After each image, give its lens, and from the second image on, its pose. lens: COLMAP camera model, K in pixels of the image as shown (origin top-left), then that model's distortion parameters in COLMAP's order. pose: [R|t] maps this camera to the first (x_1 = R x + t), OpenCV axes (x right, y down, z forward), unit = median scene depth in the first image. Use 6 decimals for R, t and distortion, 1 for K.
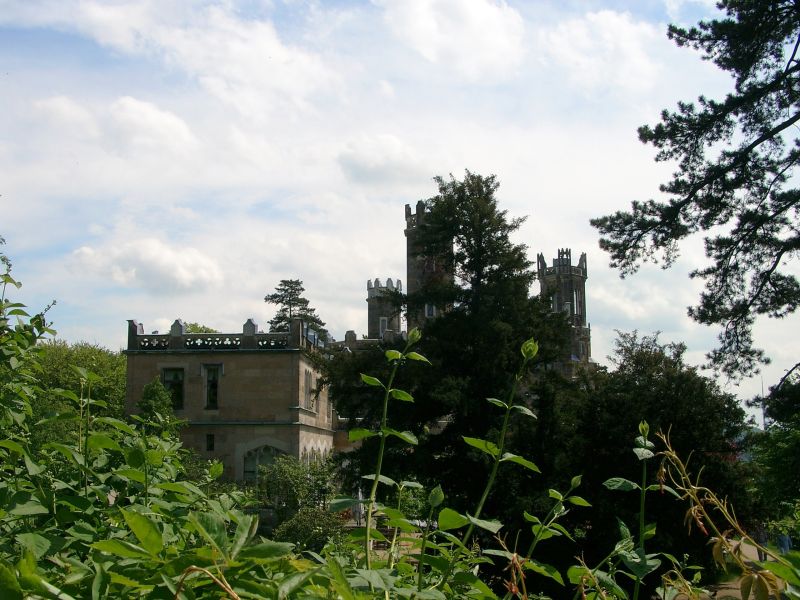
lens RADIAL K [[897.0, 0, 397.3], [0, 897.0, 302.2], [0, 0, 1]] dist [-0.066756, 0.000000]
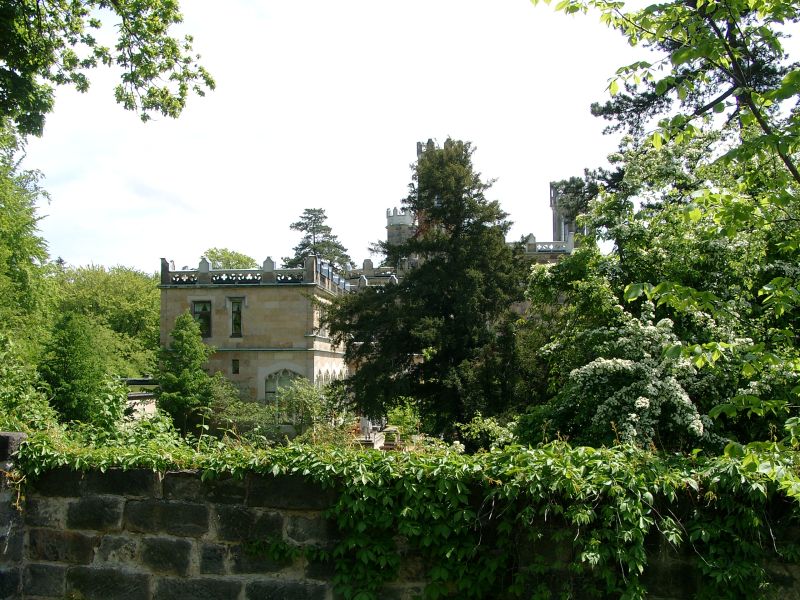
lens RADIAL K [[897.0, 0, 402.0], [0, 897.0, 297.8], [0, 0, 1]] dist [-0.066756, 0.000000]
pose [[0.999513, -0.001759, -0.031169, 0.036570], [0.004524, 0.996035, 0.088850, -0.029138], [0.030889, -0.088947, 0.995557, -0.113048]]
